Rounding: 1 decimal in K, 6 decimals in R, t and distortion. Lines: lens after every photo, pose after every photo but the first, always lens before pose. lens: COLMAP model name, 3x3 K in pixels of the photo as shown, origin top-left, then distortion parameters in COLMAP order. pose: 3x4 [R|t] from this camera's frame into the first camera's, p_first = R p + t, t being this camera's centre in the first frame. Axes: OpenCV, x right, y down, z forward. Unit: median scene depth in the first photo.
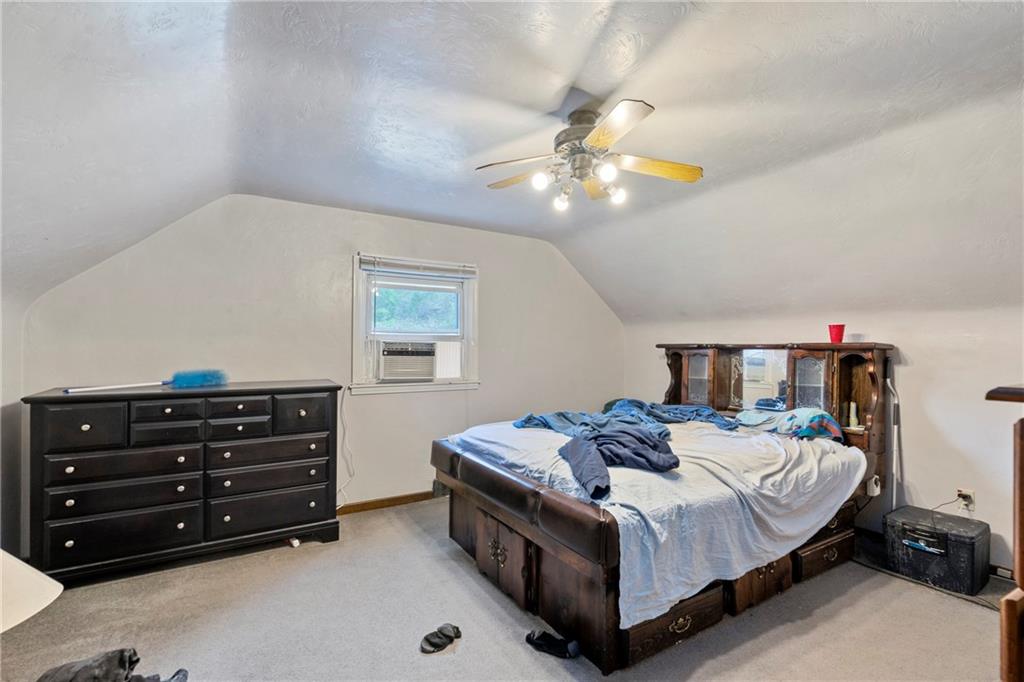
lens RADIAL K [[463.4, 0, 509.4], [0, 463.4, 342.3], [0, 0, 1]] dist [-0.001166, -0.000039]
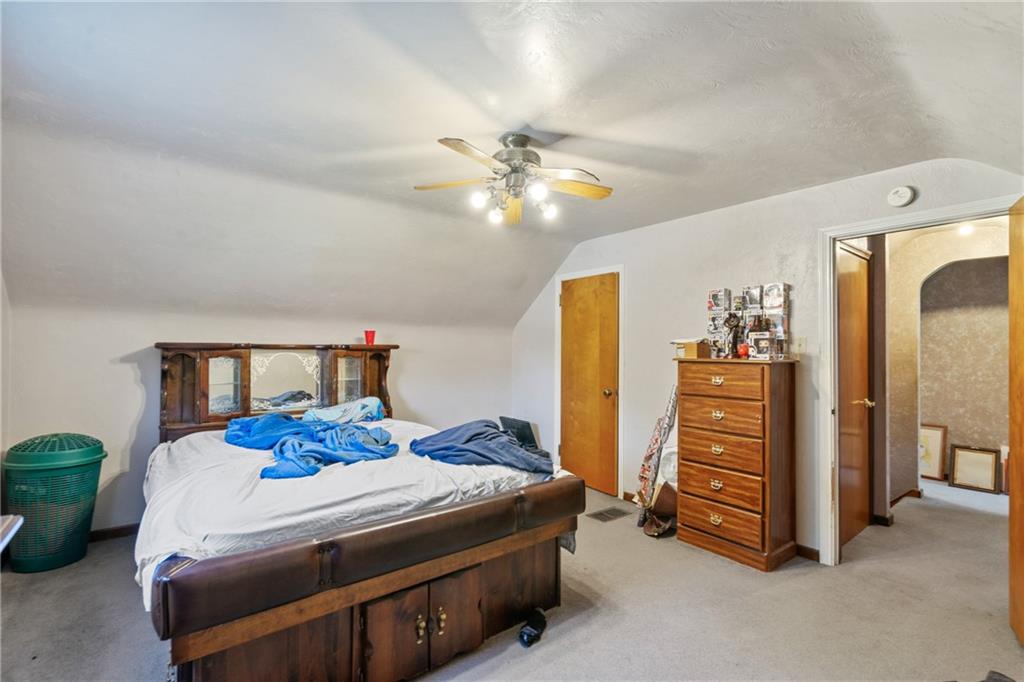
lens RADIAL K [[463.4, 0, 510.8], [0, 463.4, 344.8], [0, 0, 1]] dist [-0.001166, -0.000039]
pose [[-0.123398, 0.003243, 0.992352, -0.623293], [-0.017356, 0.999835, -0.005426, 0.002274], [-0.992205, -0.017893, -0.123322, 0.768780]]
